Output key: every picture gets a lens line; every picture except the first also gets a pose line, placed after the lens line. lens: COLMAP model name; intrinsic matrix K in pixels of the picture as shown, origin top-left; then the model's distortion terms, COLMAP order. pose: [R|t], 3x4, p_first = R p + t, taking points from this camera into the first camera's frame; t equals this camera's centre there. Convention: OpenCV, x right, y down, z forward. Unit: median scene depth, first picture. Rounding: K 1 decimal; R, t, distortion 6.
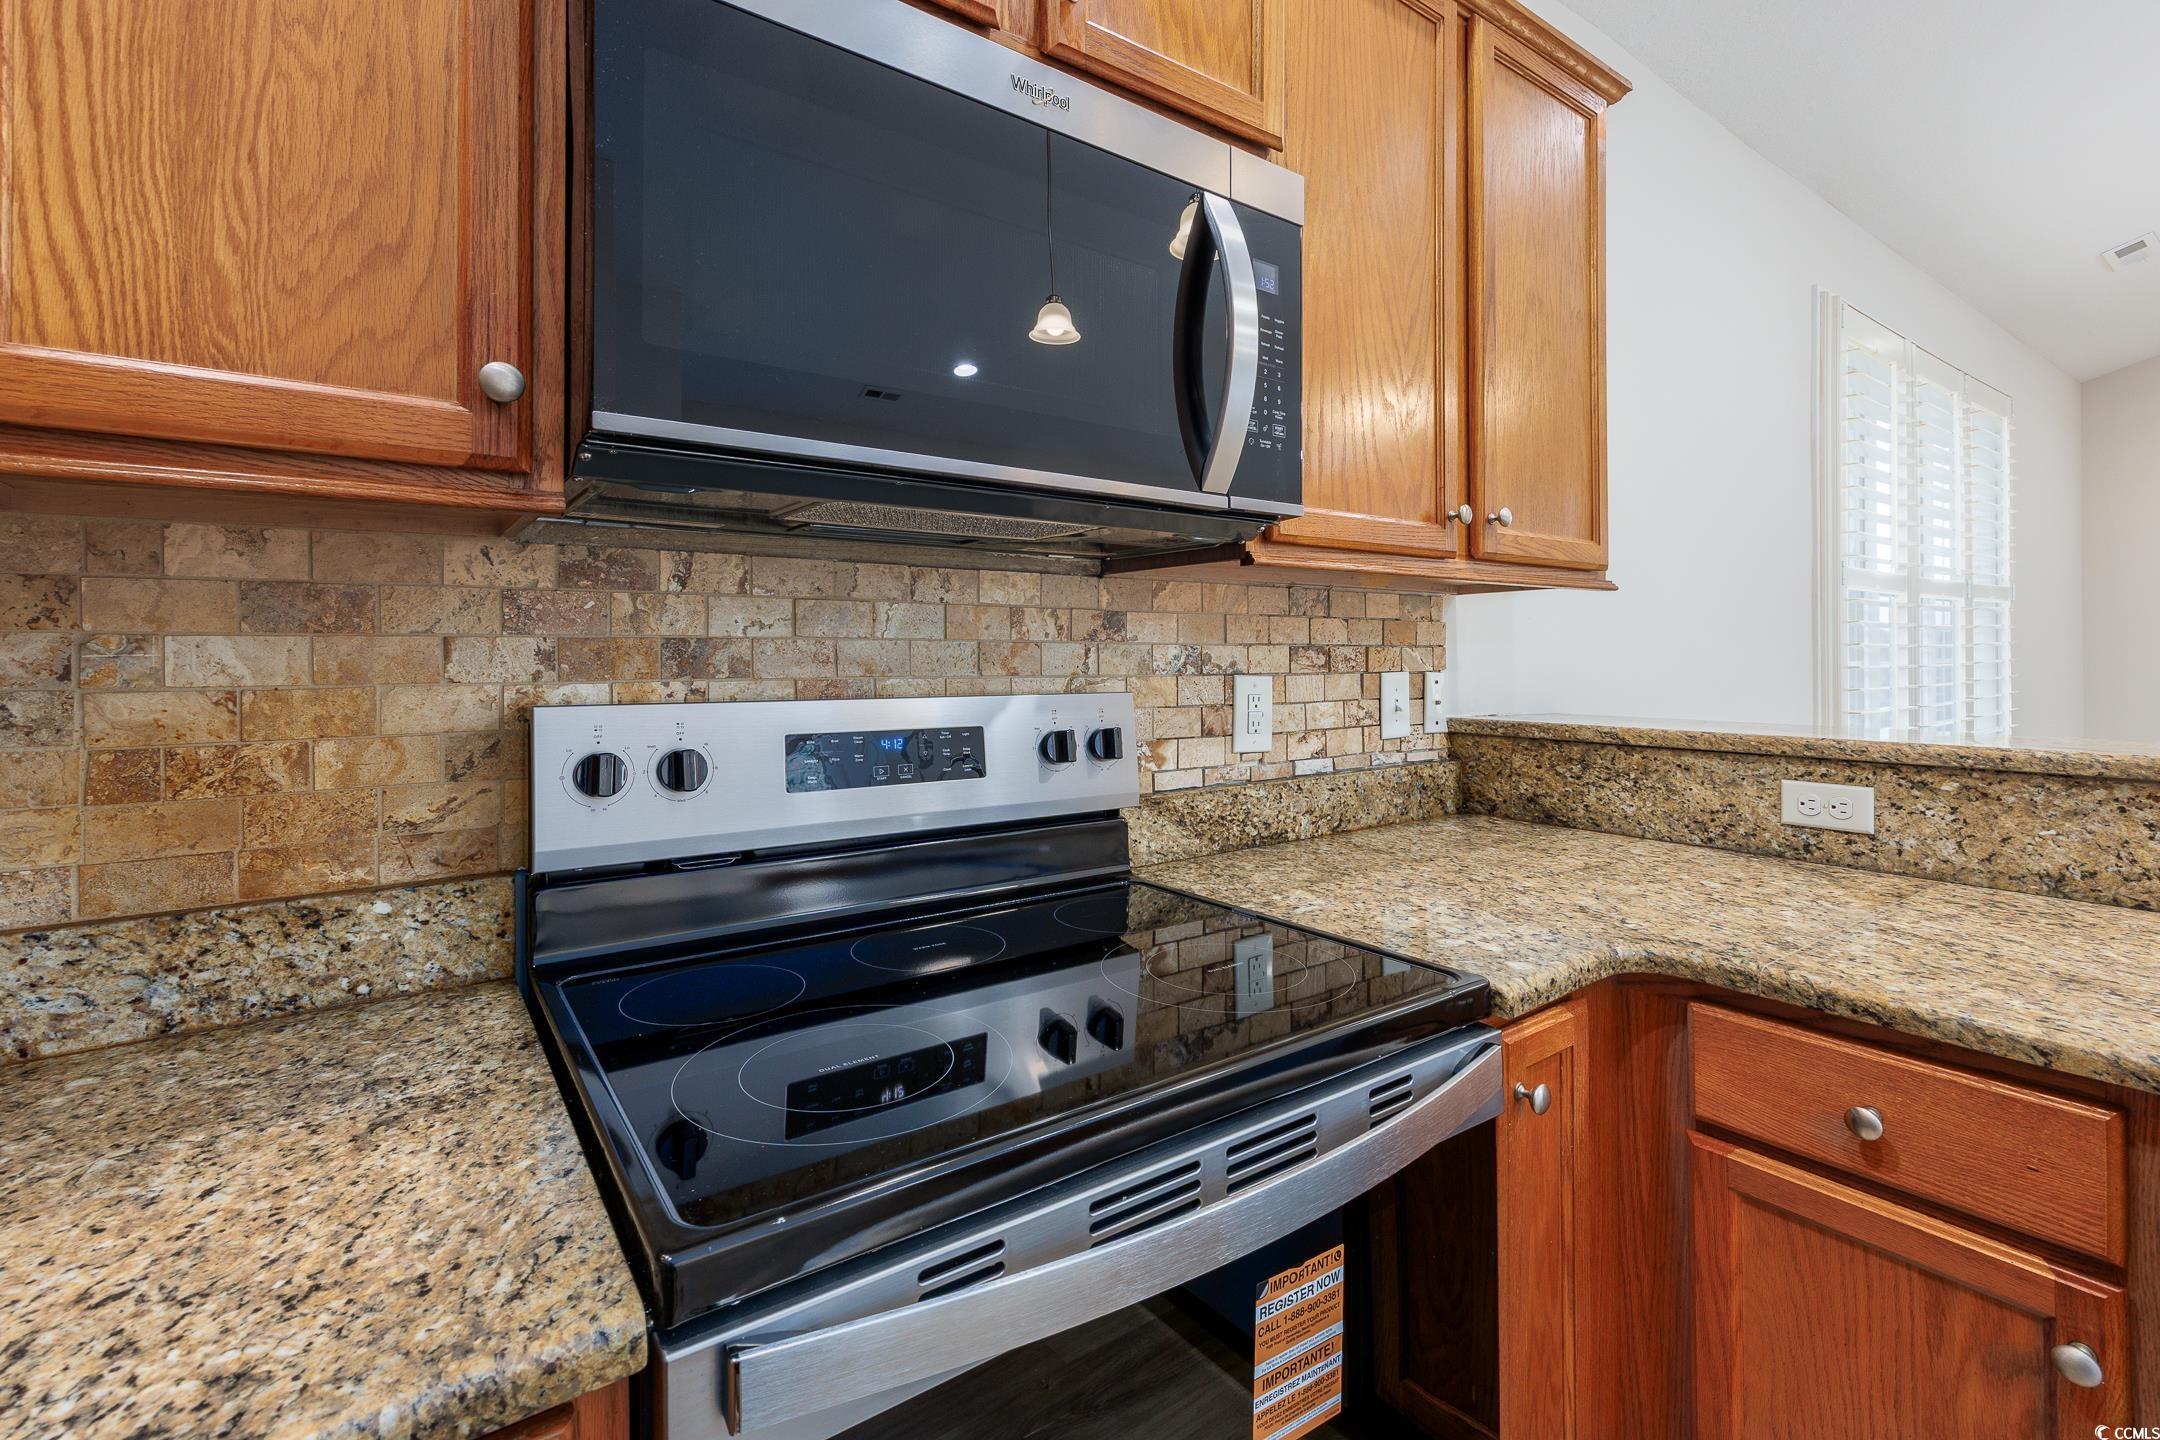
lens RADIAL K [[1019.5, 0, 1191.8], [0, 1019.5, 653.0], [0, 0, 1]] dist [-0.000537, 0.001233]
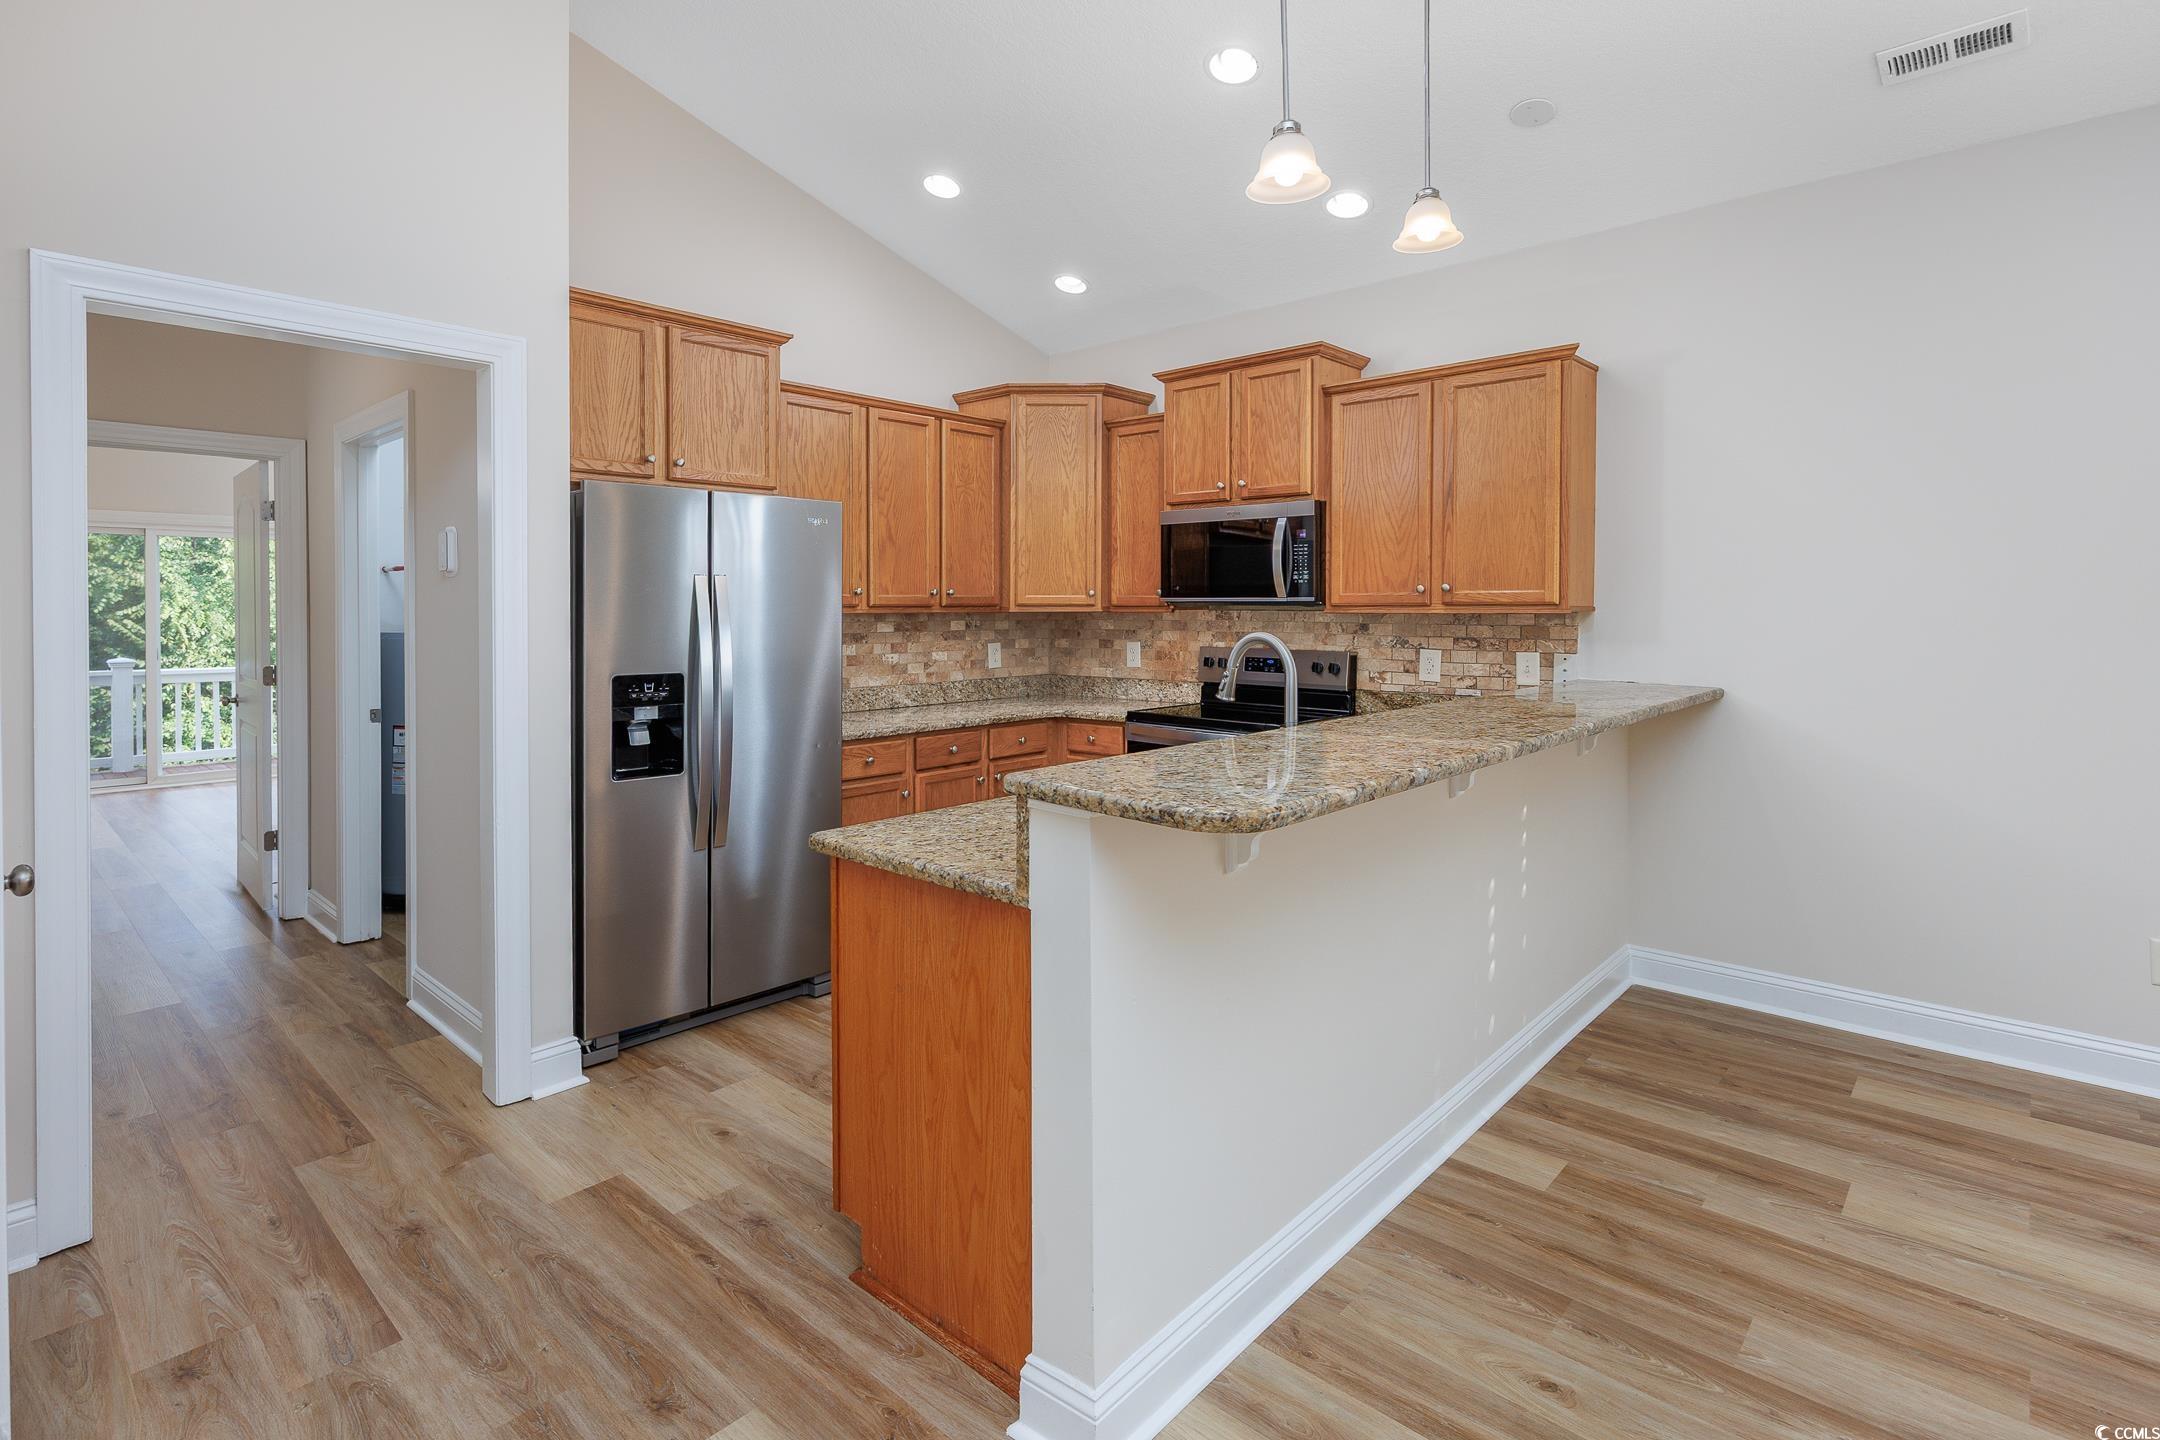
lens RADIAL K [[1027.3, 0, 1016.2], [0, 1027.3, 624.3], [0, 0, 1]] dist [-0.002187, 0.001214]
pose [[0.127789, 0.021471, -0.991569, 3.791294], [0.001247, 0.999761, 0.021809, -0.148511], [0.991801, -0.004023, 0.127732, -0.441922]]
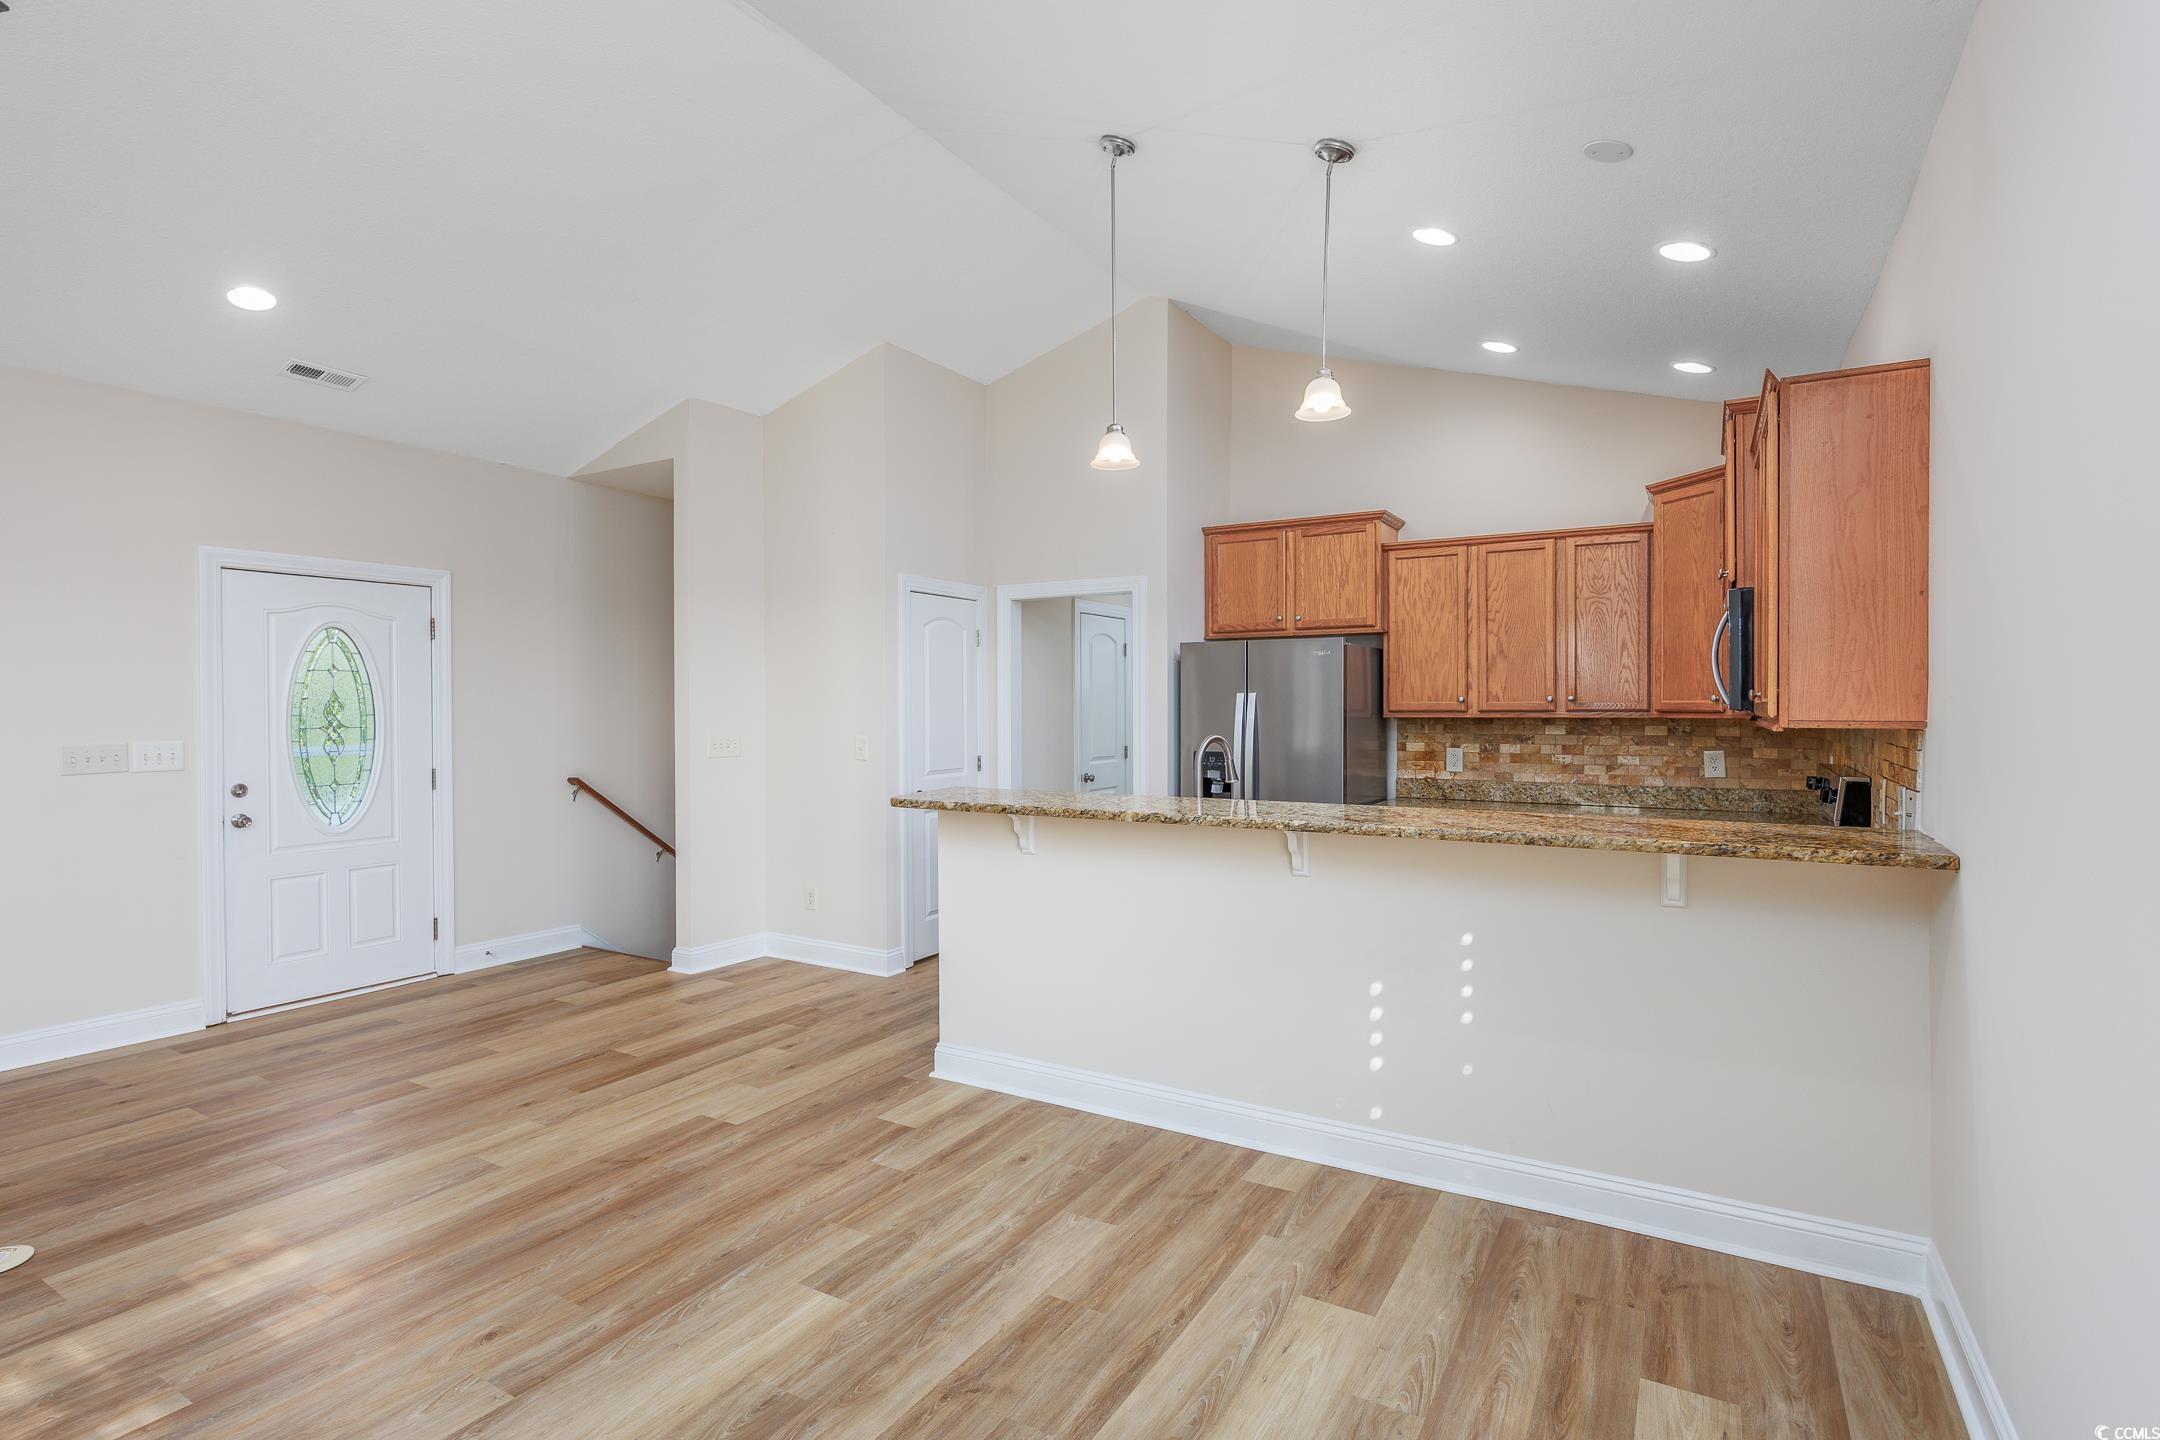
lens RADIAL K [[1069.1, 0, 1092.1], [0, 1069.1, 720.7], [0, 0, 1]] dist [-0.027048, -0.000492]
pose [[-0.934361, 0.016000, -0.355969, 3.164146], [0.010919, 0.999808, 0.016276, -0.192001], [0.356161, 0.011321, -0.934356, 3.583689]]
